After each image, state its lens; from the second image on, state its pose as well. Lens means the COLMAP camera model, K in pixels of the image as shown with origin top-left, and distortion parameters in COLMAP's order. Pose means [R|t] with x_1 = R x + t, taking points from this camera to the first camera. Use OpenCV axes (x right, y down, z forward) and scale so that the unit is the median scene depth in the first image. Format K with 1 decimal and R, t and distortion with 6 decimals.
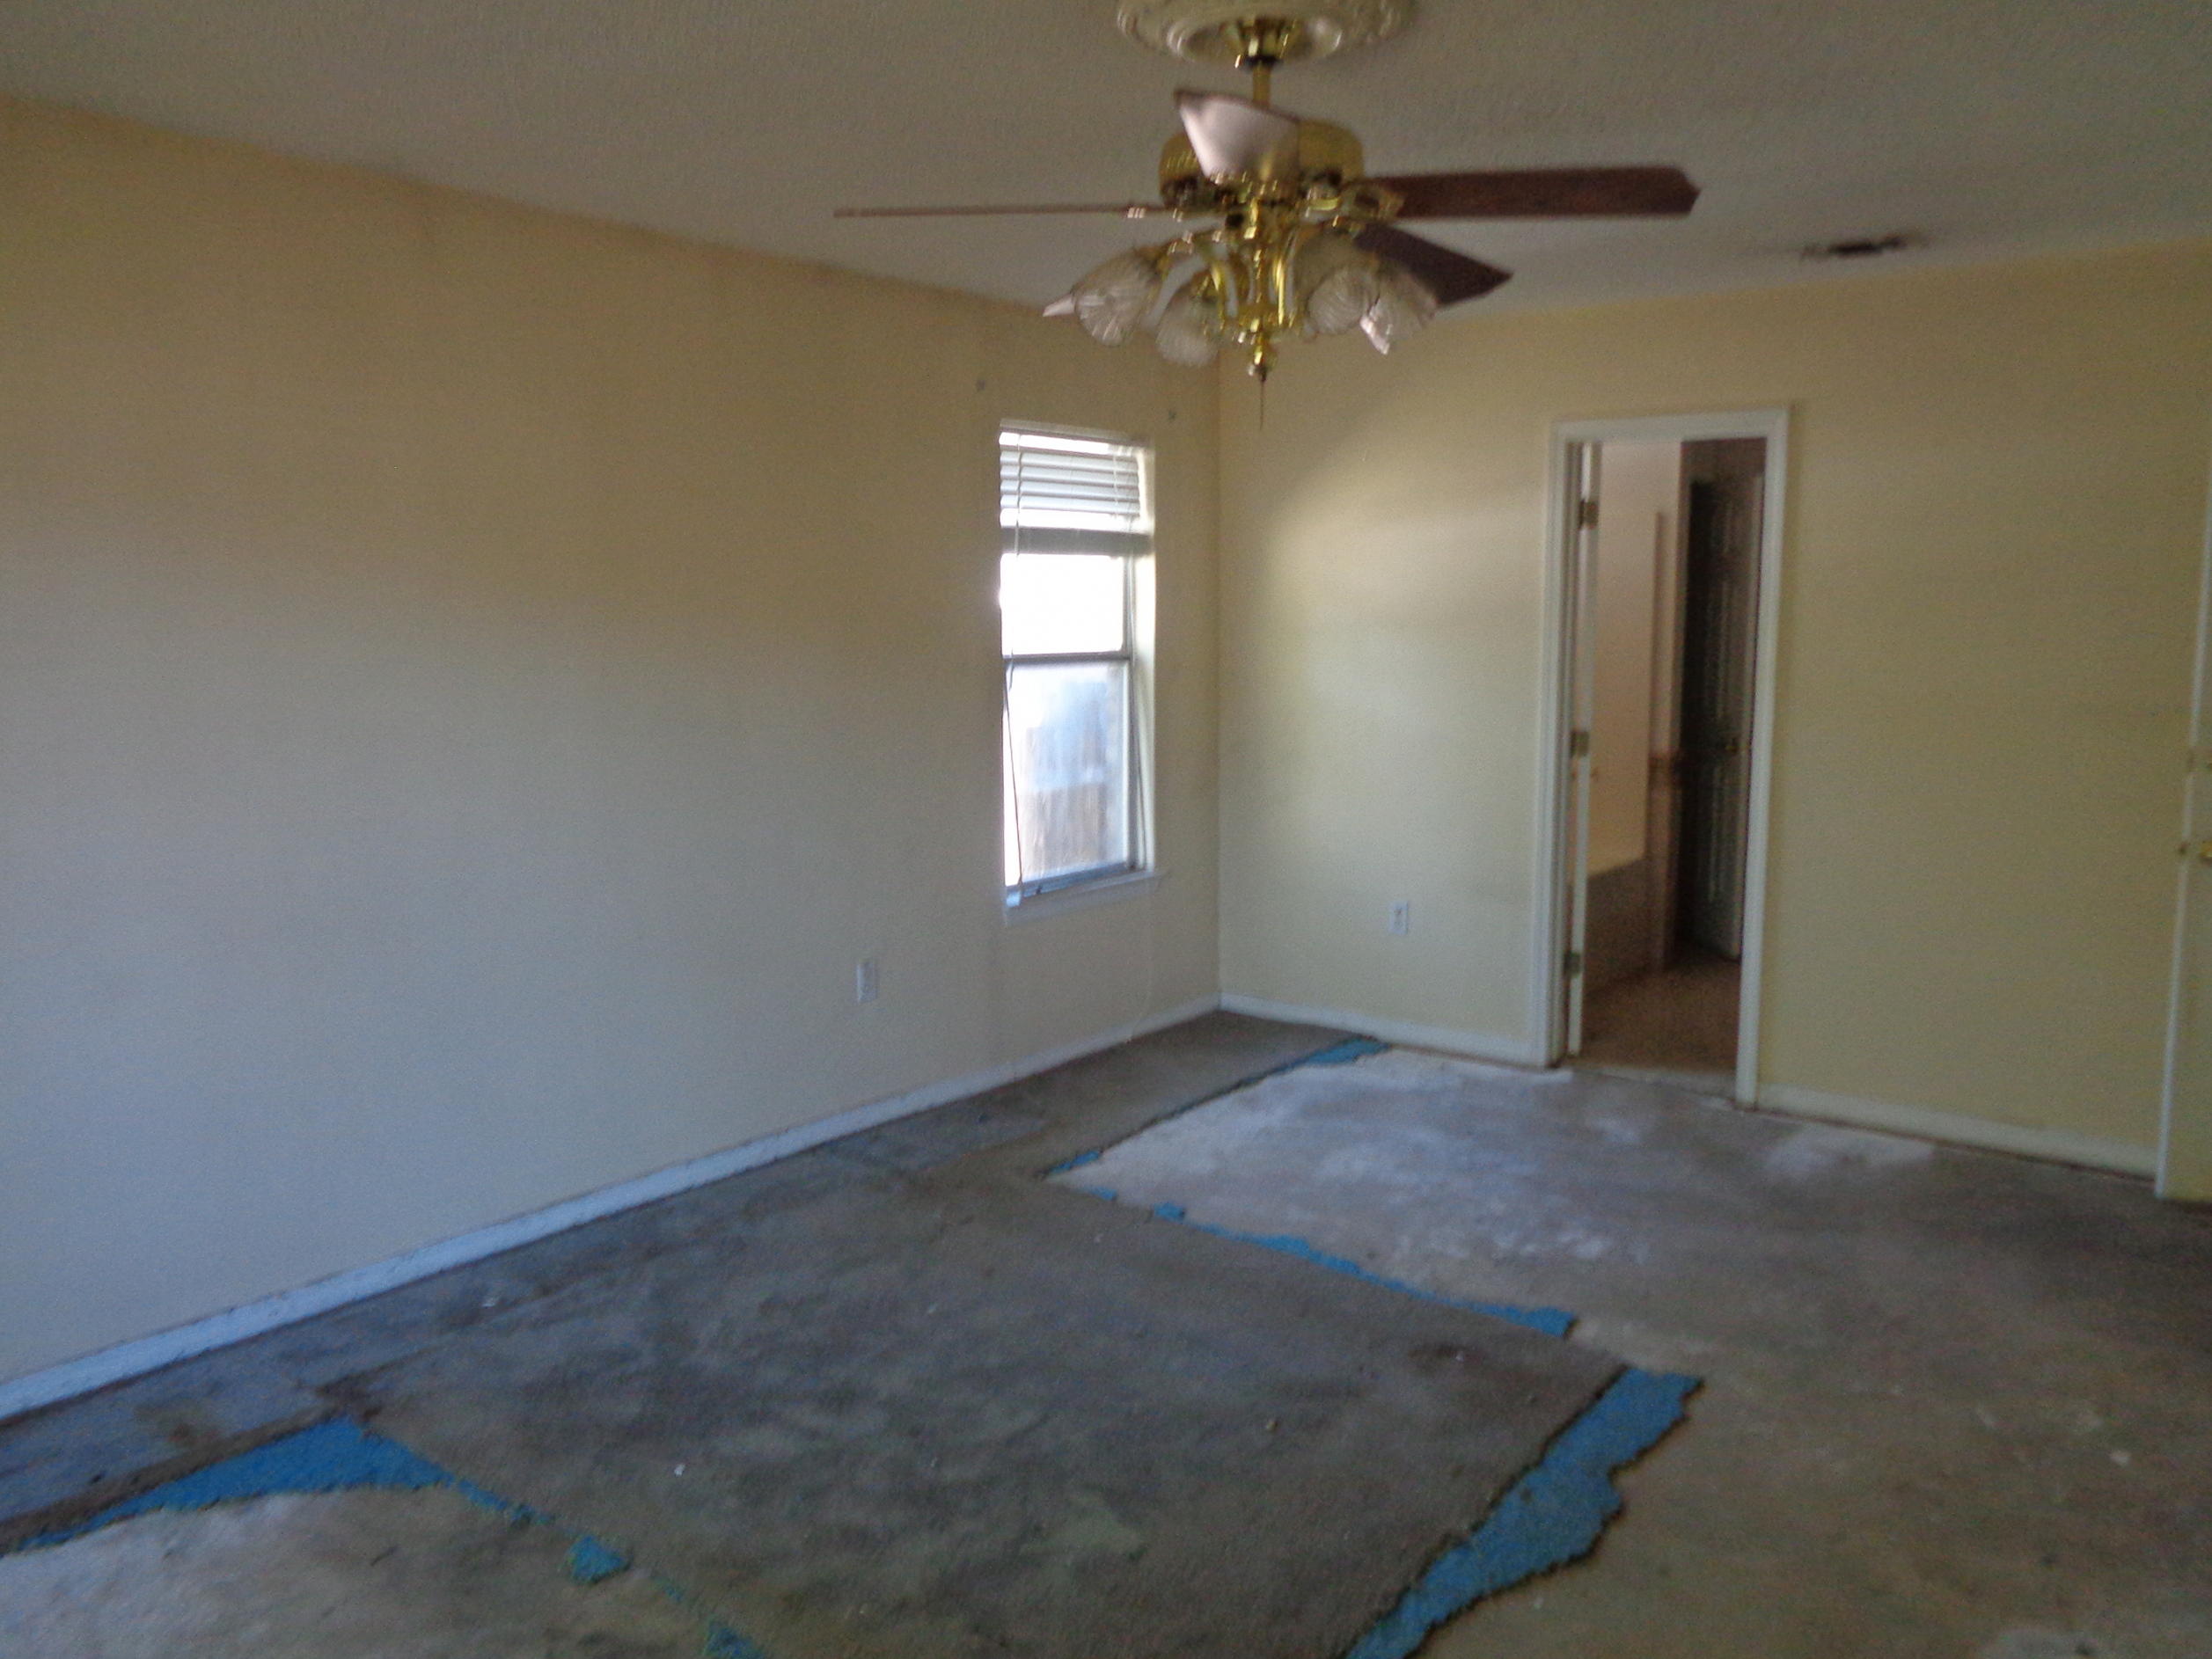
lens RADIAL K [[1664.0, 0, 1110.8], [0, 1664.0, 852.1], [0, 0, 1]] dist [-0.004203, 0.007358]
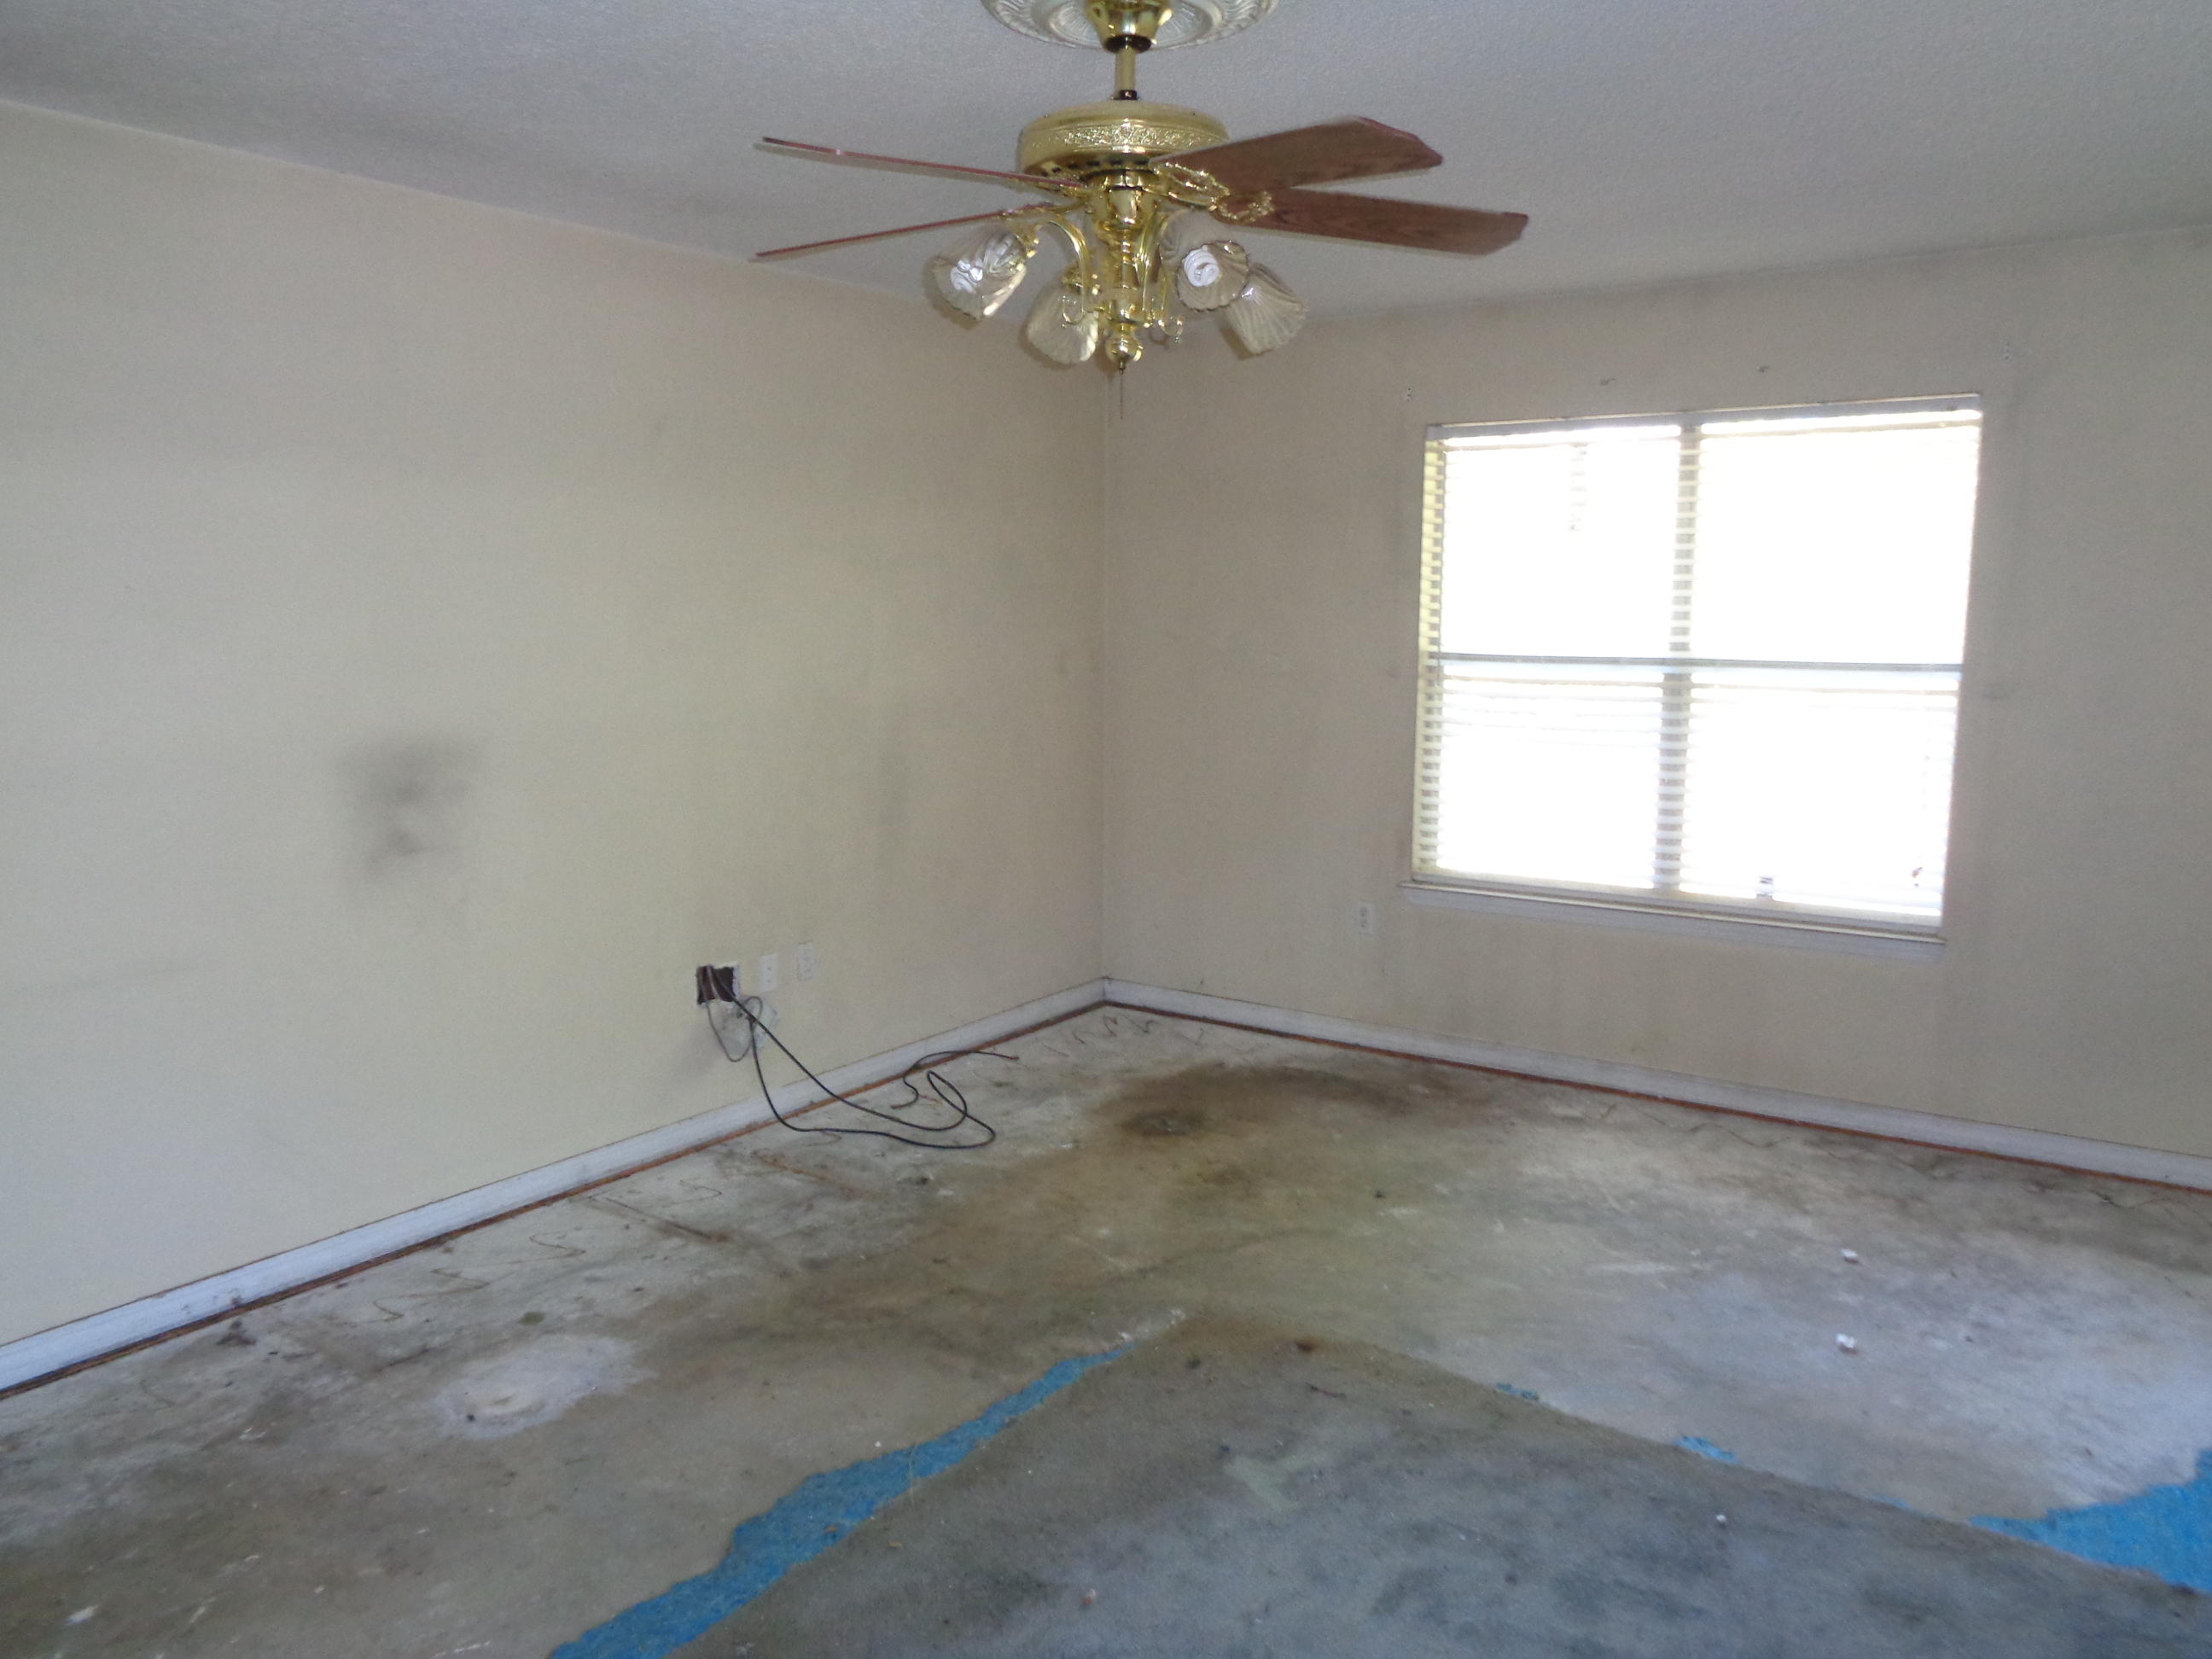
lens RADIAL K [[1664.3, 0, 1107.6], [0, 1664.3, 824.1], [0, 0, 1]] dist [-0.004203, 0.007358]
pose [[-0.998478, 0.008785, -0.054448, 0.091325], [-0.007075, 0.958674, 0.284419, -0.185755], [0.054697, 0.284371, -0.957153, 1.203064]]
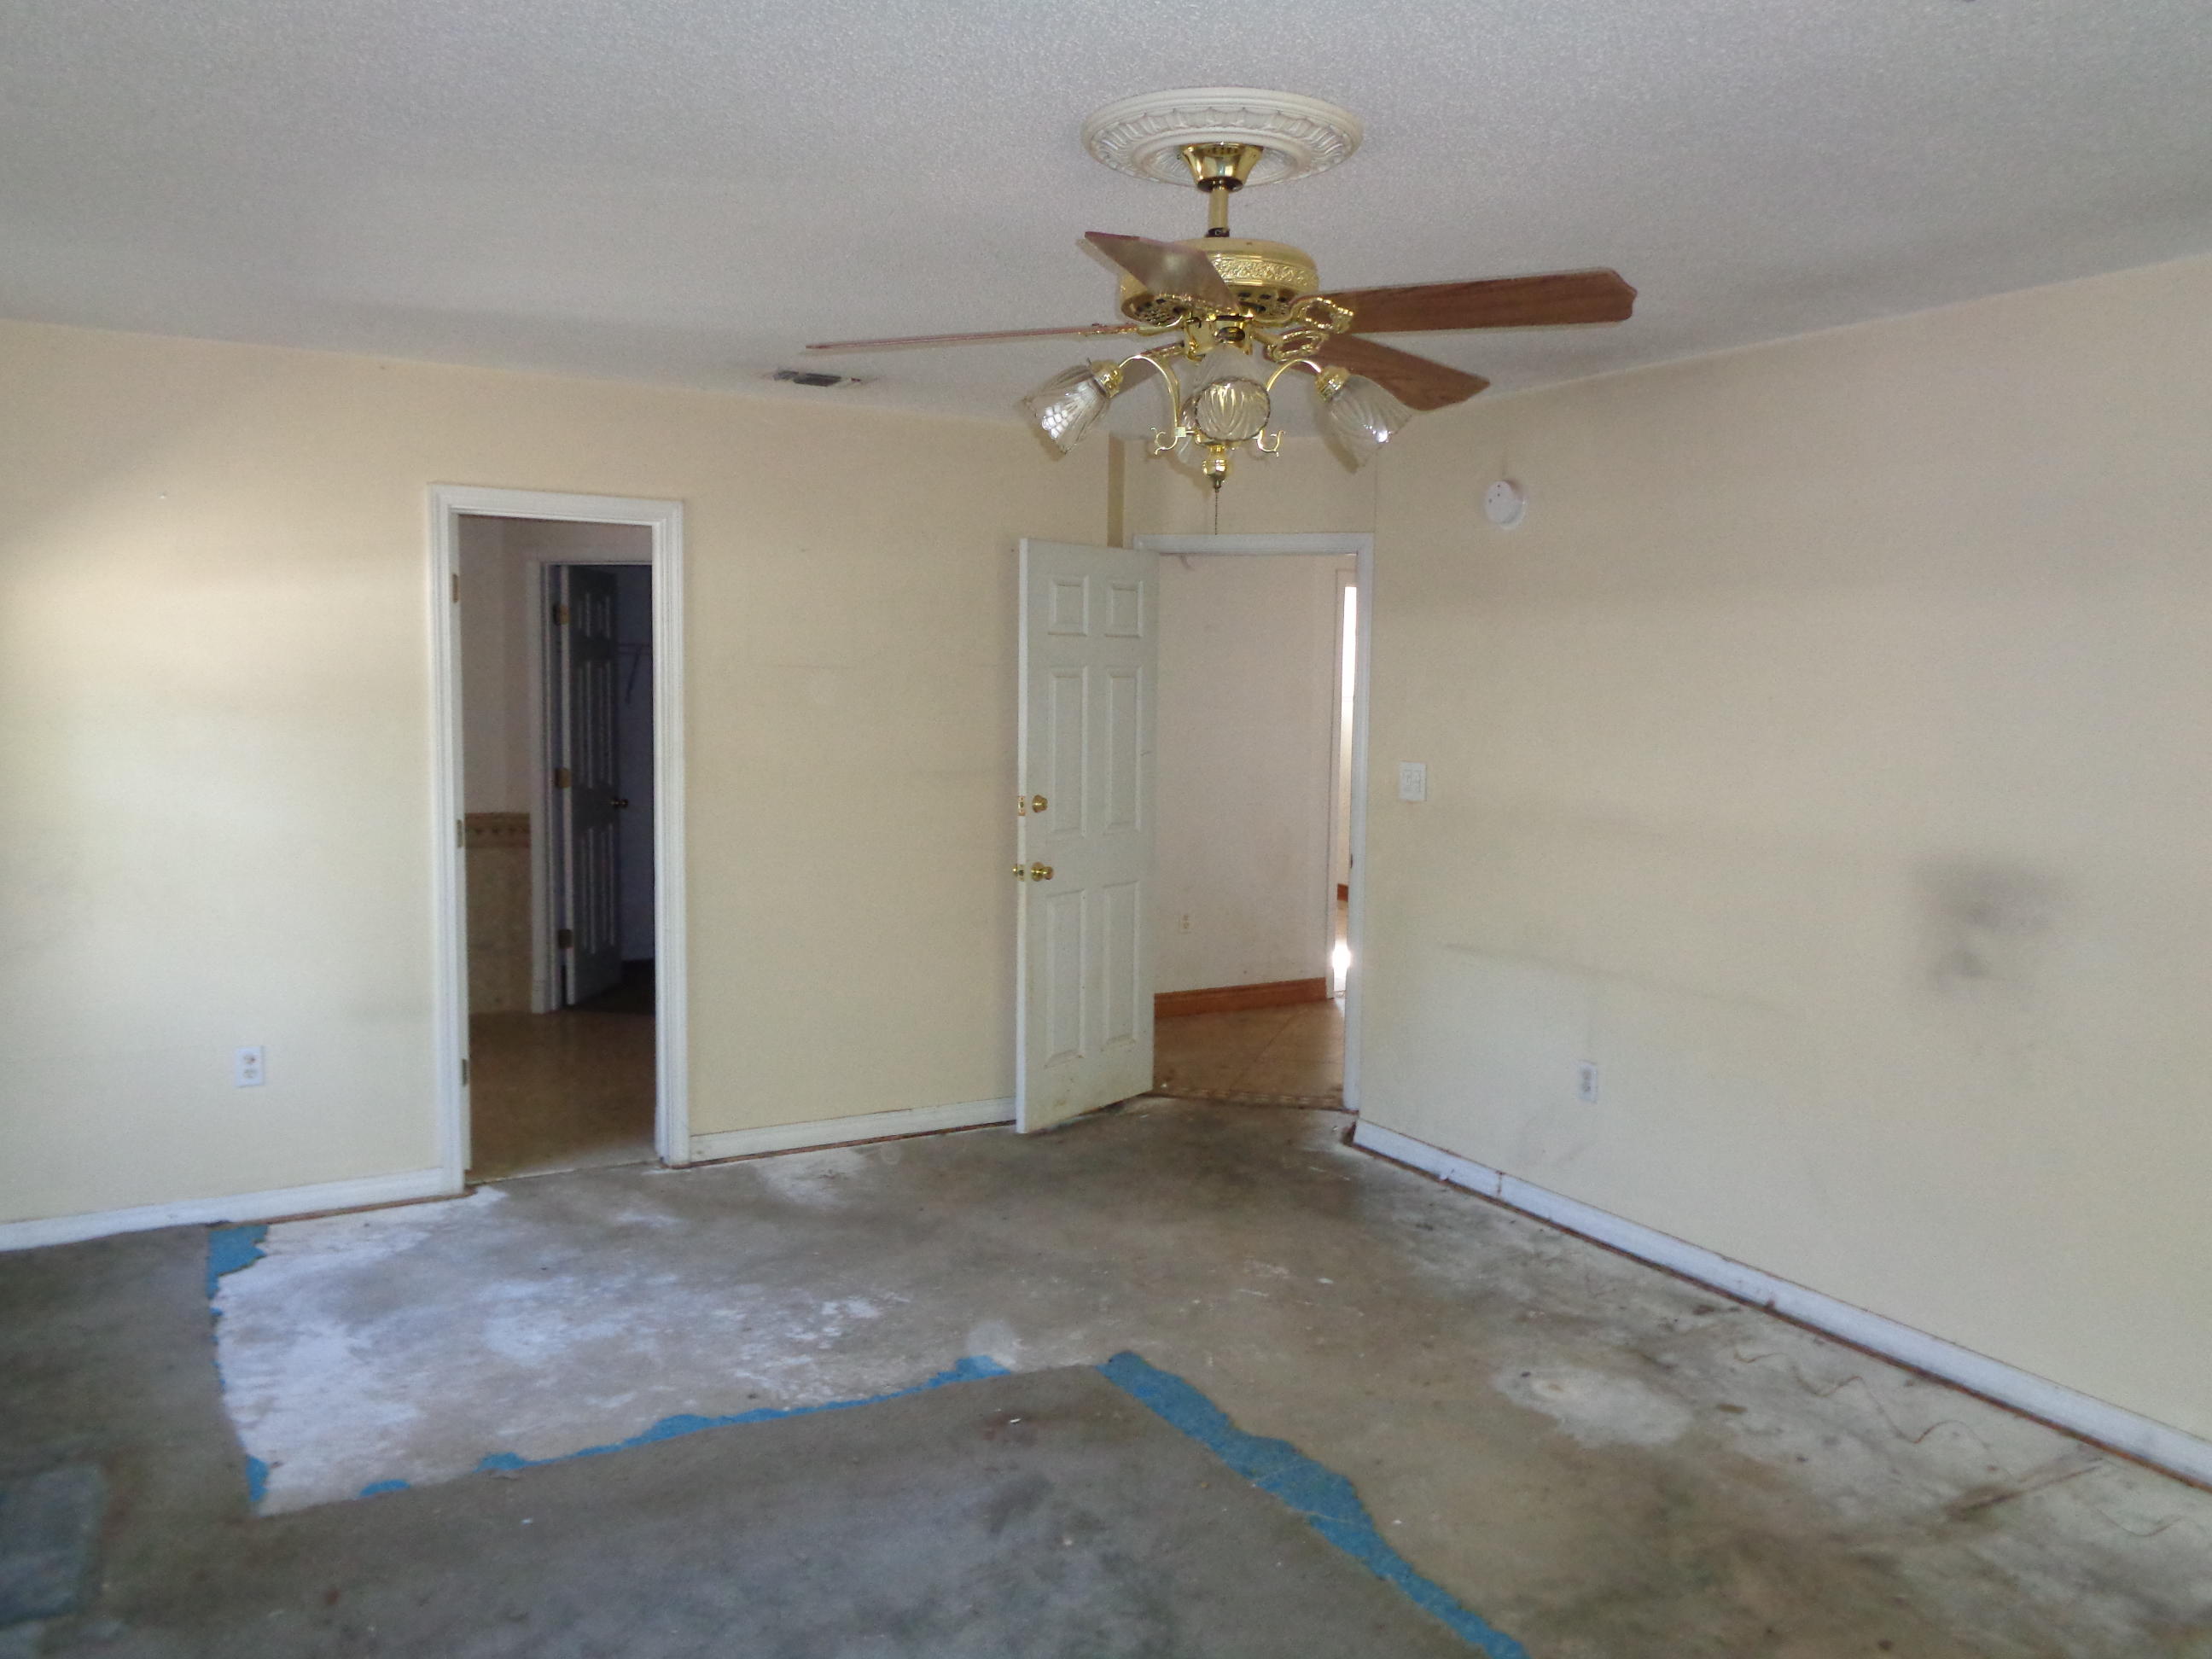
lens RADIAL K [[1664.3, 0, 1095.6], [0, 1664.3, 836.0], [0, 0, 1]] dist [-0.004203, 0.007358]
pose [[0.380583, -0.082138, 0.921092, -0.545187], [0.117688, 0.992250, 0.039857, -0.073491], [-0.917228, 0.093233, 0.387300, 0.405814]]
